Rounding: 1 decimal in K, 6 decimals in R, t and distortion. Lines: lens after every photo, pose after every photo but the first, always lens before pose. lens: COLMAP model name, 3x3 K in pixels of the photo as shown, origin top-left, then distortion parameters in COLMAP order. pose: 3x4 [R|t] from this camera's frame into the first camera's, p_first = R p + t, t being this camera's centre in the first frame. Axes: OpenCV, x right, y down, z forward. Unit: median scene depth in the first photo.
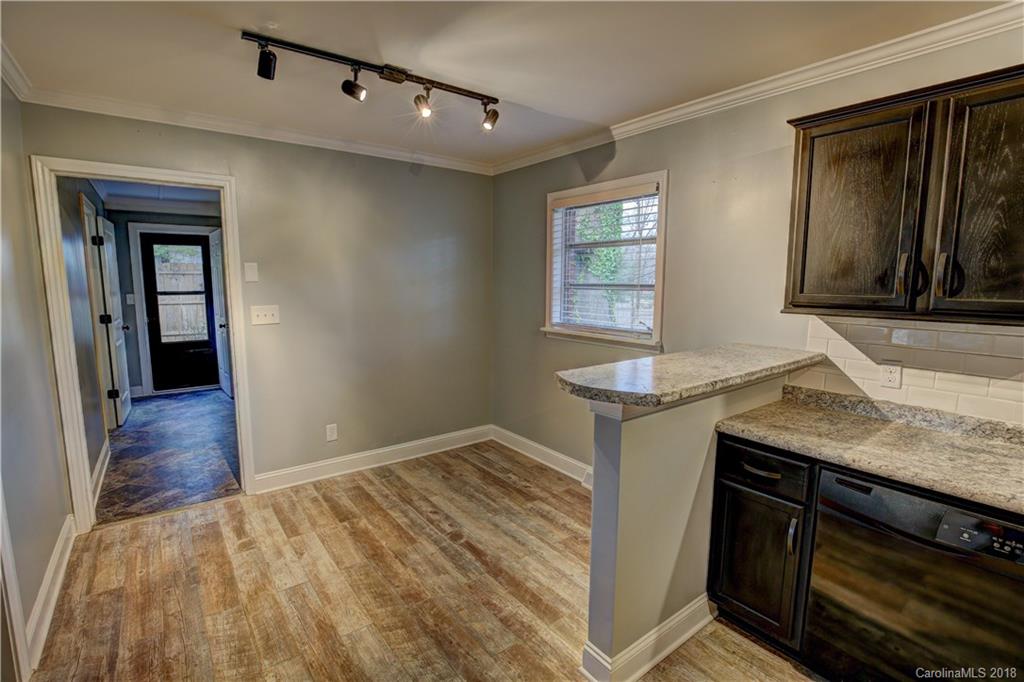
lens RADIAL K [[469.7, 0, 506.8], [0, 469.7, 340.4], [0, 0, 1]] dist [-0.031357, 0.000297]
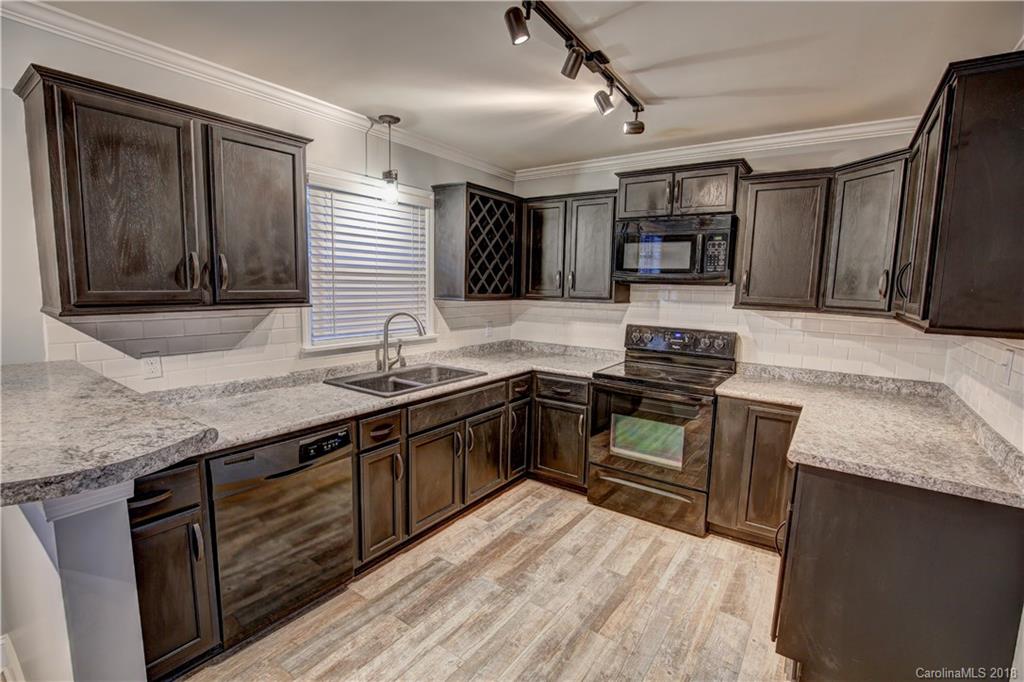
lens RADIAL K [[469.7, 0, 506.8], [0, 469.7, 340.4], [0, 0, 1]] dist [-0.031357, 0.000297]
pose [[-0.297571, -0.127713, 0.946119, -0.365419], [0.100592, 0.981301, 0.164100, -0.069555], [-0.949385, 0.144003, -0.279160, 0.505464]]
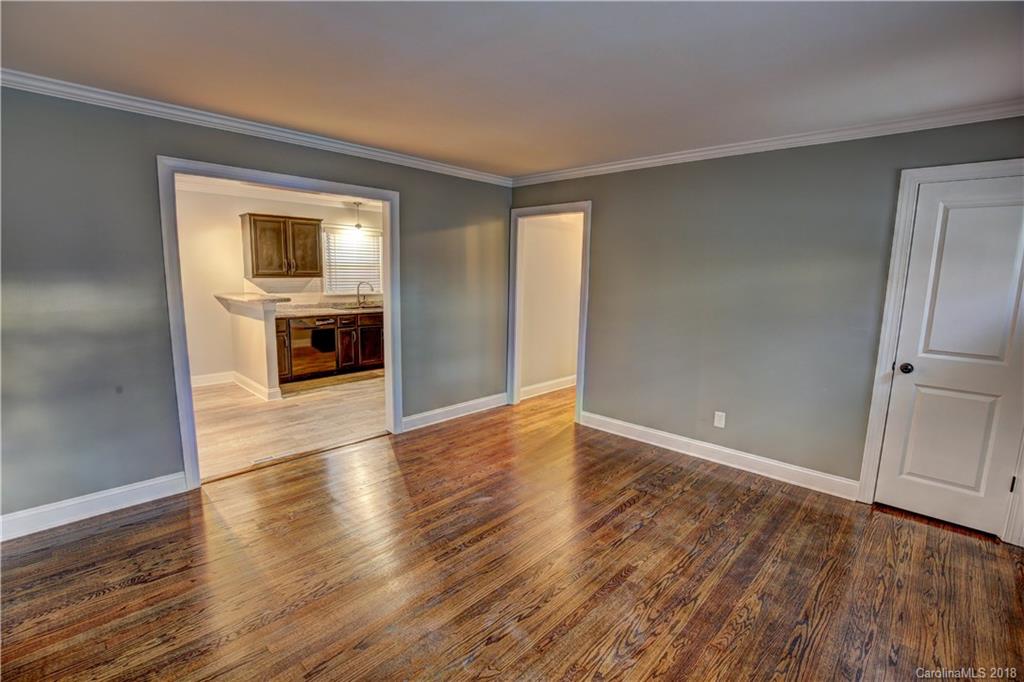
lens RADIAL K [[469.7, 0, 506.8], [0, 469.7, 340.4], [0, 0, 1]] dist [-0.031357, 0.000297]
pose [[-0.166193, -0.151884, 0.974326, -2.616222], [0.107044, 0.979449, 0.170942, -0.000984], [-0.980266, 0.132705, -0.146520, -0.095729]]
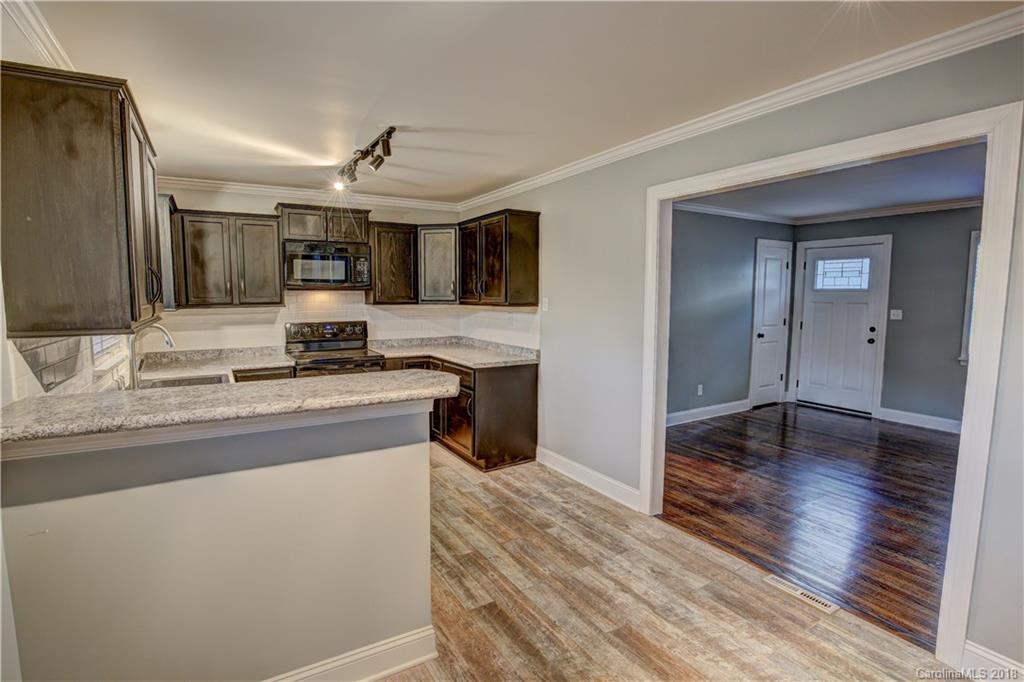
lens RADIAL K [[494.0, 0, 512.0], [0, 494.0, 341.0], [0, 0, 1]] dist [-0.034149, -0.000040]
pose [[-0.994605, -0.016459, 0.102423, -0.104661], [0.007246, 0.973899, 0.226867, -0.228319], [-0.103484, 0.226385, -0.968525, 1.728488]]
